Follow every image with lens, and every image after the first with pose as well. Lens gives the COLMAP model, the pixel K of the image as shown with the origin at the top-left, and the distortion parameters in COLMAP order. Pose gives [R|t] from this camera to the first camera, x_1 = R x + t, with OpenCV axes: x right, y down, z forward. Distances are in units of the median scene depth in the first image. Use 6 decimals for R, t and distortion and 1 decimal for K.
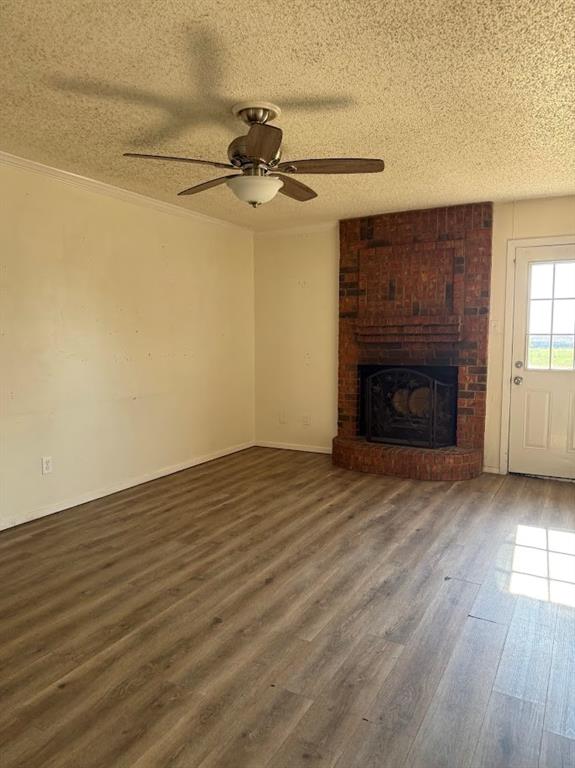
lens RADIAL K [[550.5, 0, 283.2], [0, 550.5, 385.2], [0, 0, 1]] dist [0.066453, -0.050865]
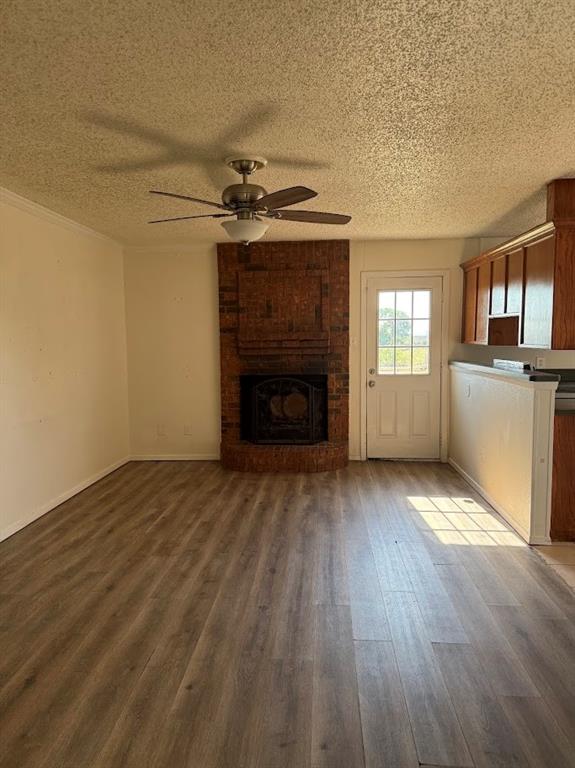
lens RADIAL K [[550.5, 0, 284.1], [0, 550.5, 380.9], [0, 0, 1]] dist [0.066453, -0.050865]
pose [[0.900881, -0.041329, 0.432094, -0.305648], [0.048078, 0.998832, -0.004702, -0.020013], [-0.431396, 0.025010, 0.901816, -0.033340]]
